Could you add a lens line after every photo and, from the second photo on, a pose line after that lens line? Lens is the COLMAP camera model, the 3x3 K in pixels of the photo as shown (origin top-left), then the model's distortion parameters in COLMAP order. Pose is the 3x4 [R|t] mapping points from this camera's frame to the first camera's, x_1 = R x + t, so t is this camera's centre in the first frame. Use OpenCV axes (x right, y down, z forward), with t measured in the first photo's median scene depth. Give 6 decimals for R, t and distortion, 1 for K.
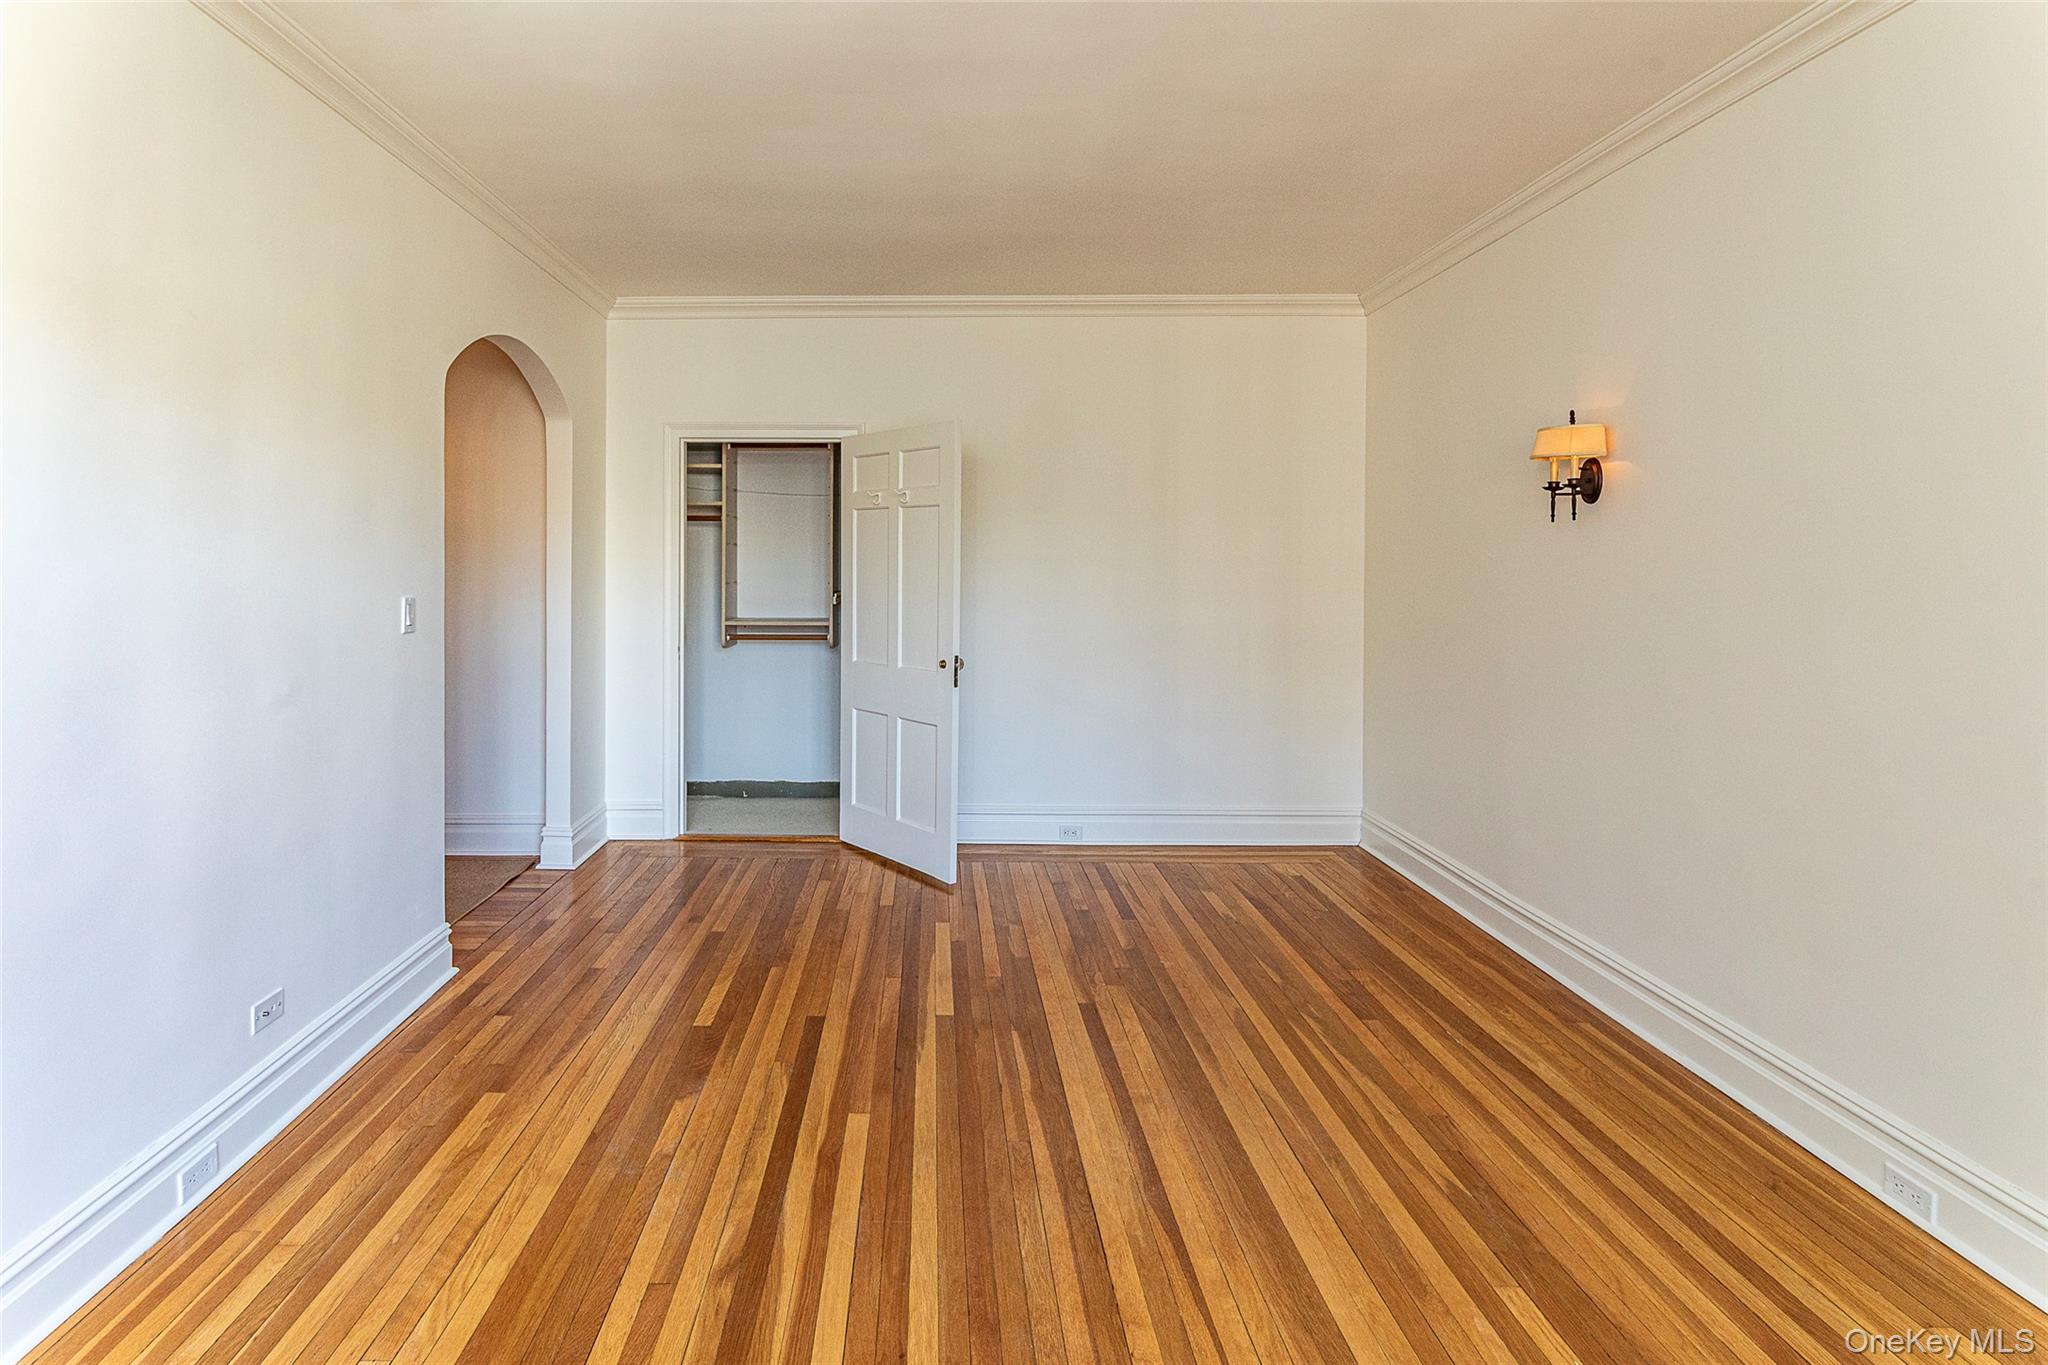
lens RADIAL K [[1006.0, 0, 915.5], [0, 1006.0, 553.2], [0, 0, 1]] dist [0.002783, -0.004422]
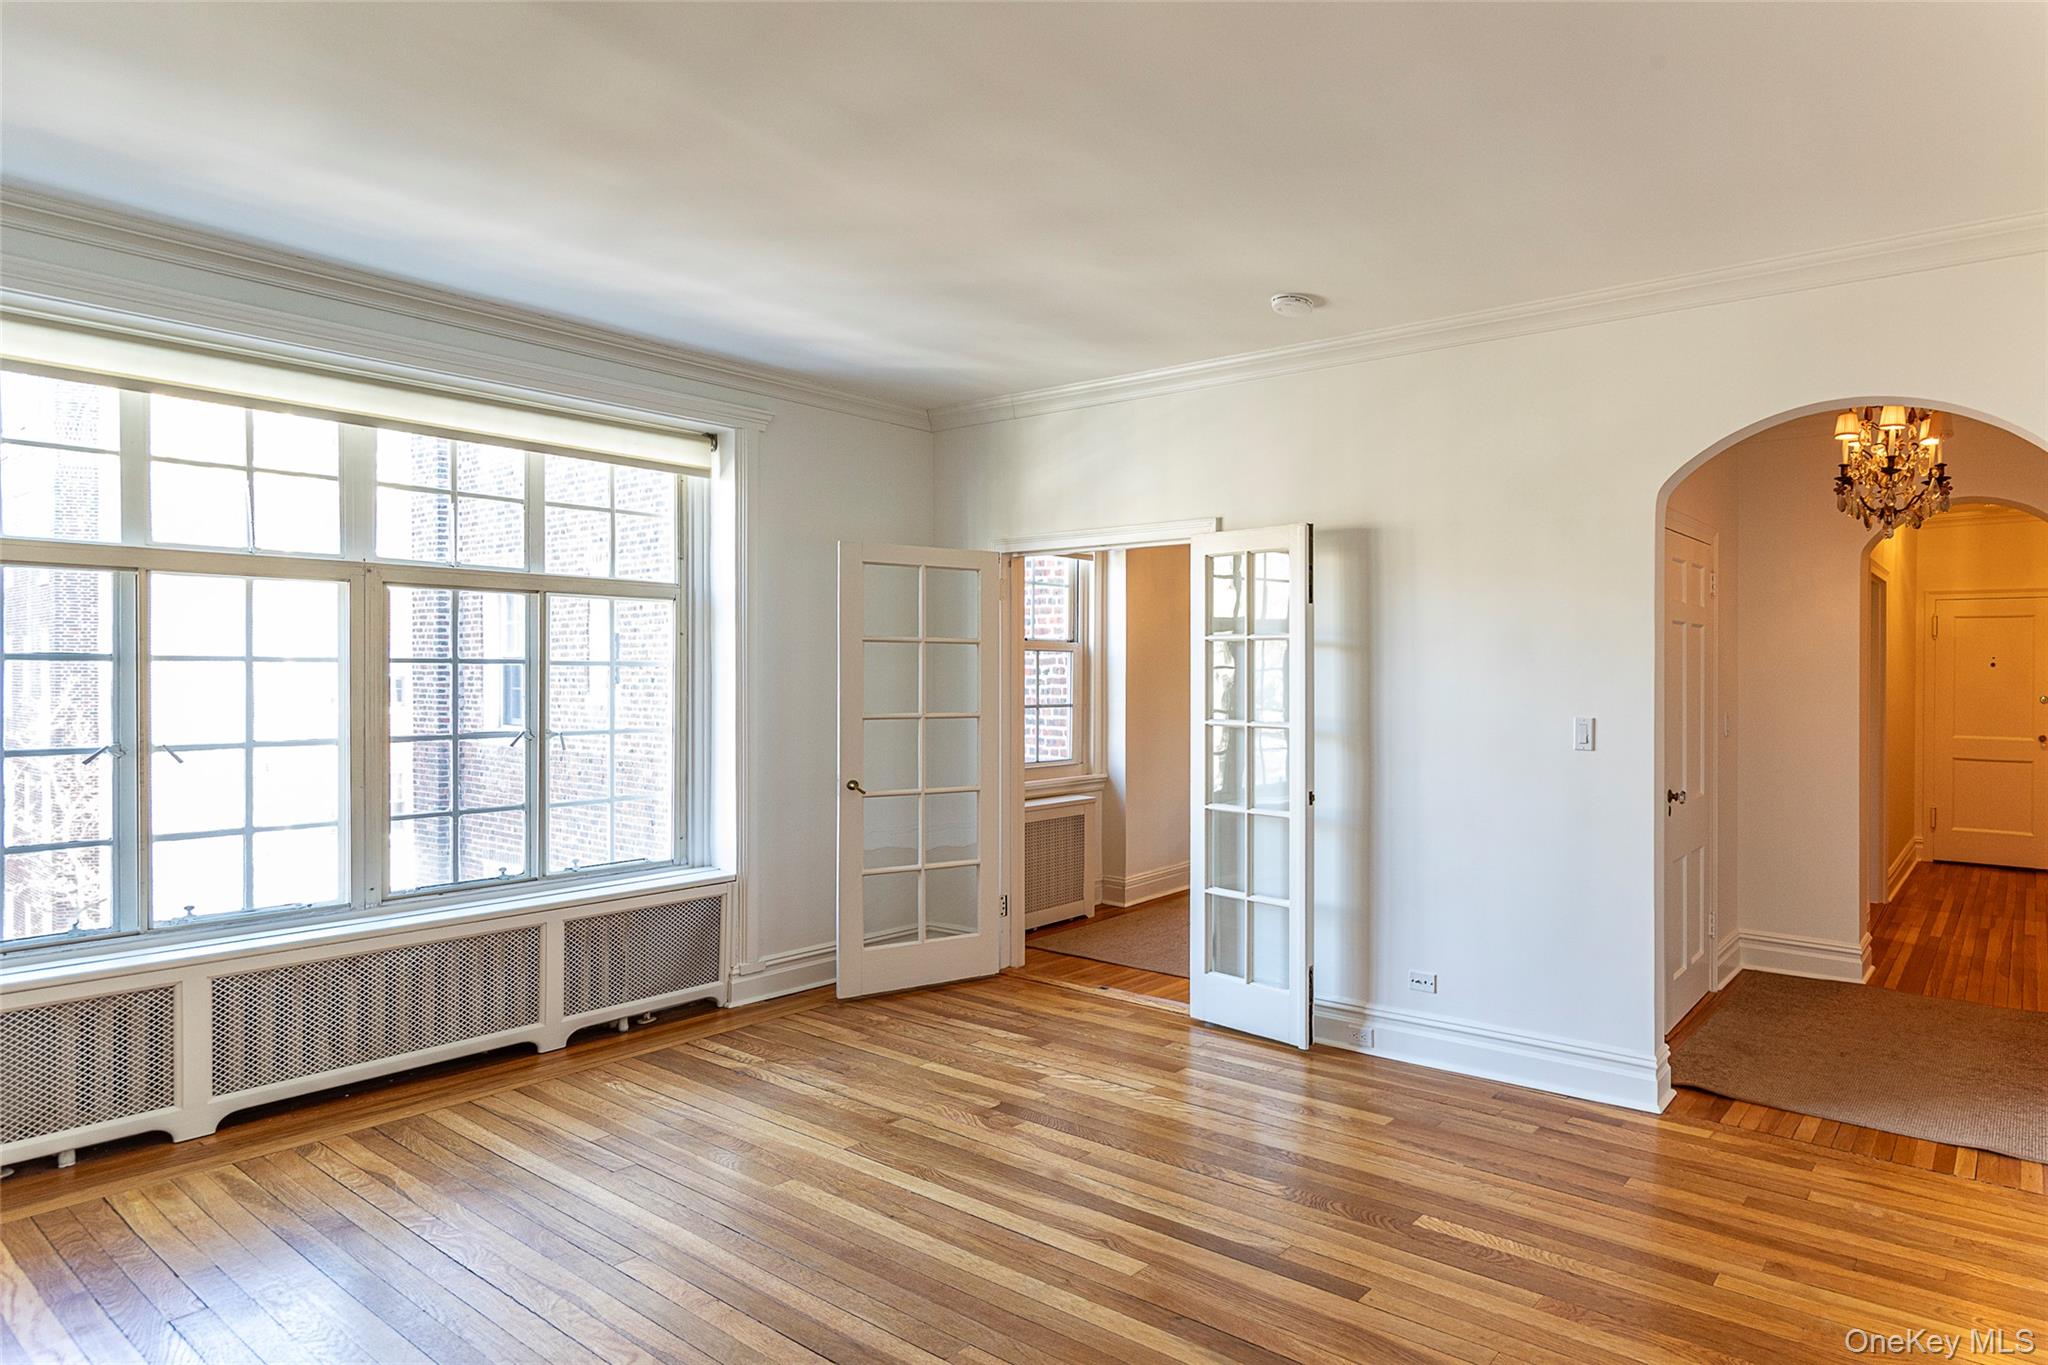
lens RADIAL K [[1016.5, 0, 1499.4], [0, 1016.5, 683.2], [0, 0, 1]] dist [0.001658, -0.002909]
pose [[-0.451189, -0.001343, -0.892428, 0.628925], [-0.005335, 0.999985, 0.001192, 0.004483], [0.892413, 0.005299, -0.451189, 1.691693]]
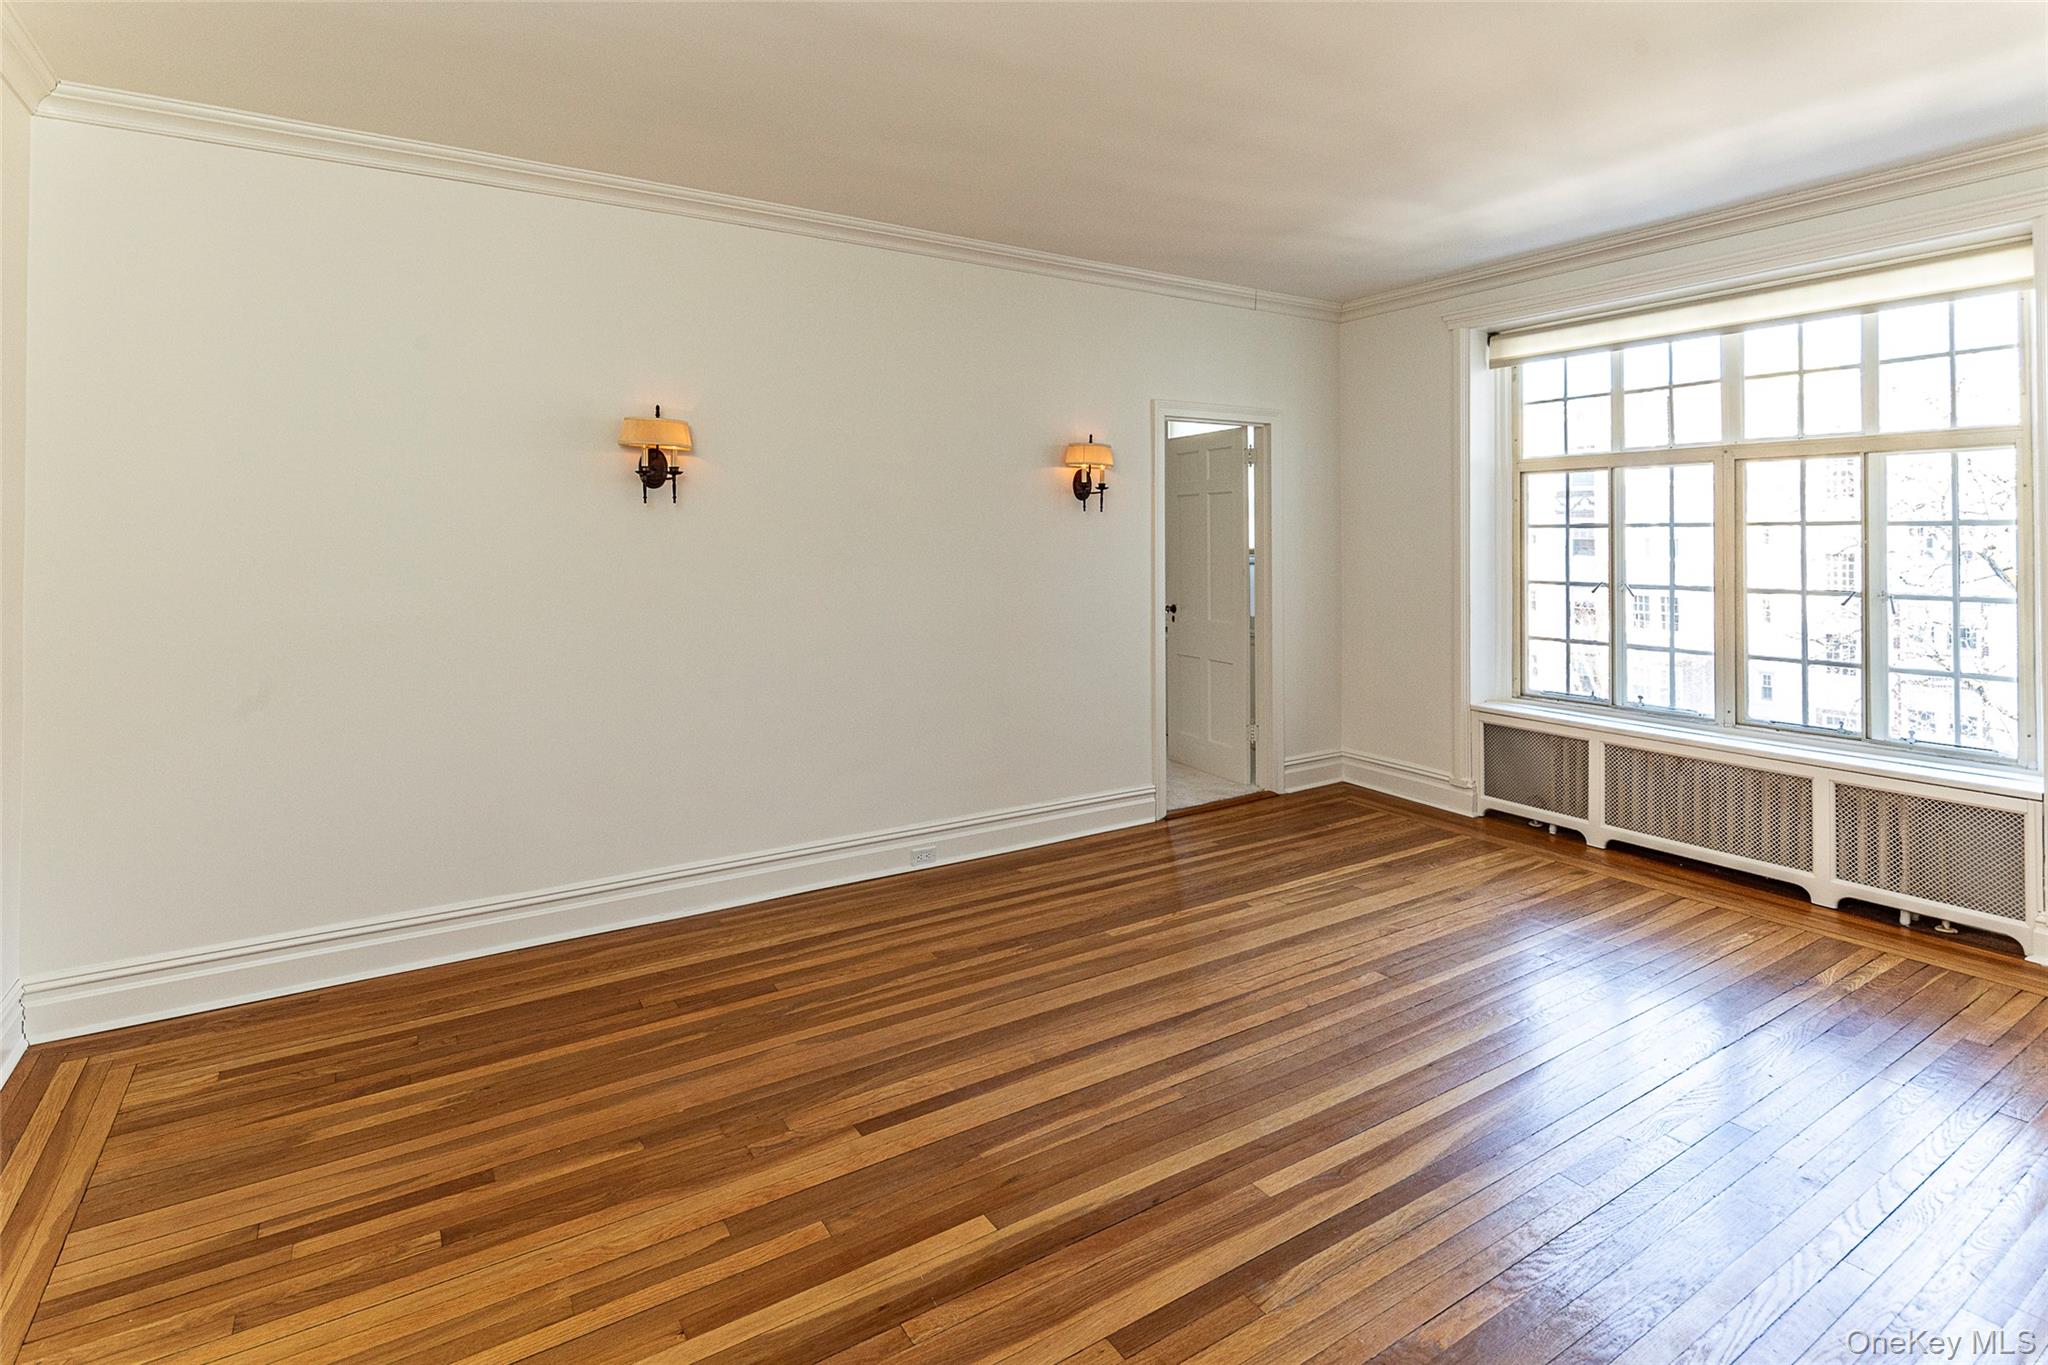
lens RADIAL K [[1006.0, 0, 1008.2], [0, 1006.0, 519.5], [0, 0, 1]] dist [0.002783, -0.004422]
pose [[-0.540728, 0.011326, 0.841122, -0.651541], [-0.000412, 0.999906, -0.013729, -0.000720], [-0.841198, -0.007770, -0.540672, 1.614149]]
